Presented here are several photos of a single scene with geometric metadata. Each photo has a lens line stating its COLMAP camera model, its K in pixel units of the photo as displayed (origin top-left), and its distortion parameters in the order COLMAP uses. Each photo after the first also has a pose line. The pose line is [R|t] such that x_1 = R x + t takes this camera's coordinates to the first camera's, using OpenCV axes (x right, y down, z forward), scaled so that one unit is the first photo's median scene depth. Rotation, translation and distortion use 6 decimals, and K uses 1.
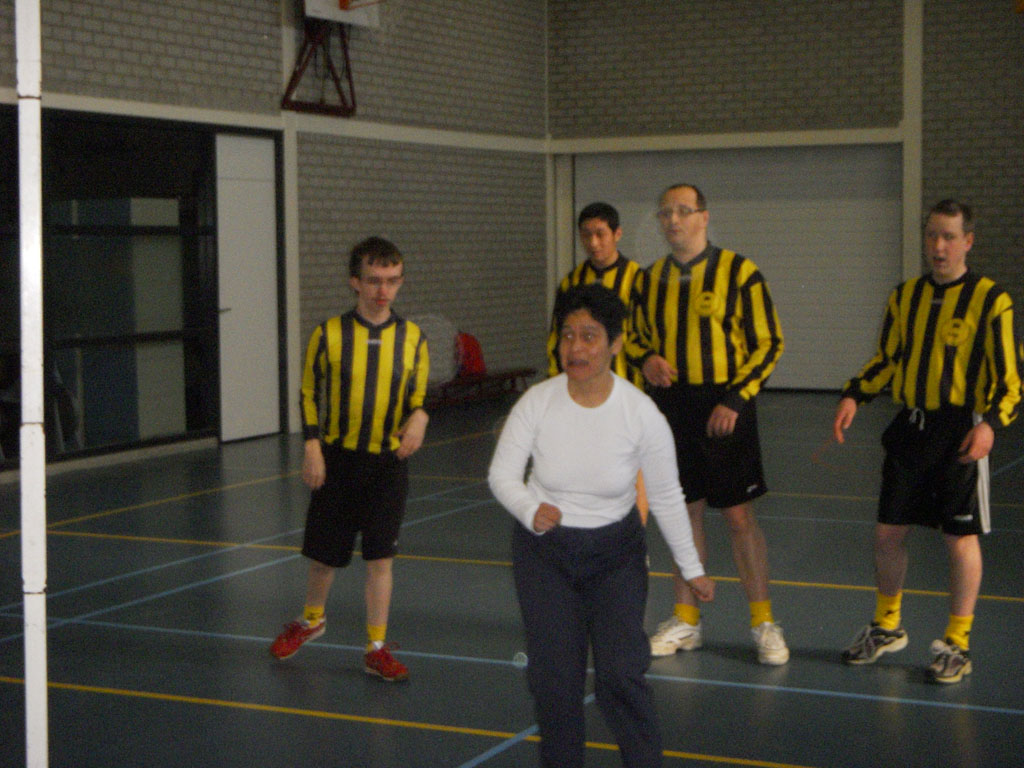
lens RADIAL K [[1947.5, 0, 494.0], [0, 1947.5, 342.8], [0, 0, 1]] dist [0.072082, 0.000000]
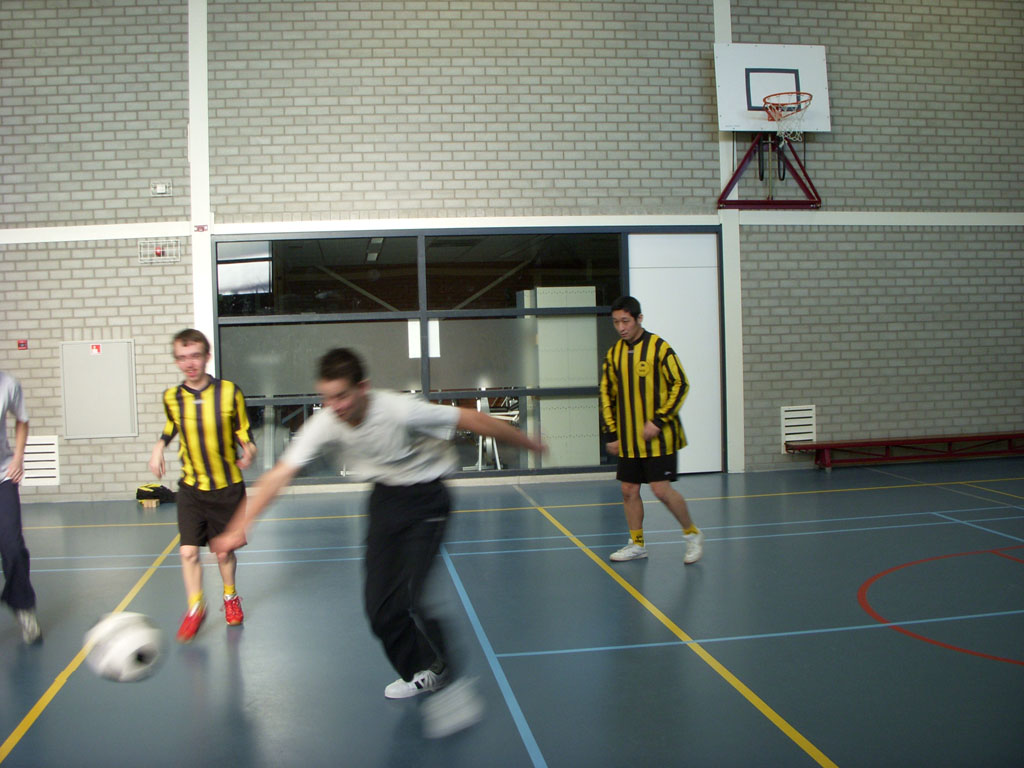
lens RADIAL K [[1175.7, 0, 507.6], [0, 1175.7, 384.6], [0, 0, 1]] dist [-0.190967, 0.000000]
pose [[0.557762, 0.034740, -0.829274, 0.453090], [-0.018543, 0.999396, 0.029395, -0.029705], [0.829794, -0.001018, 0.558069, 0.511458]]
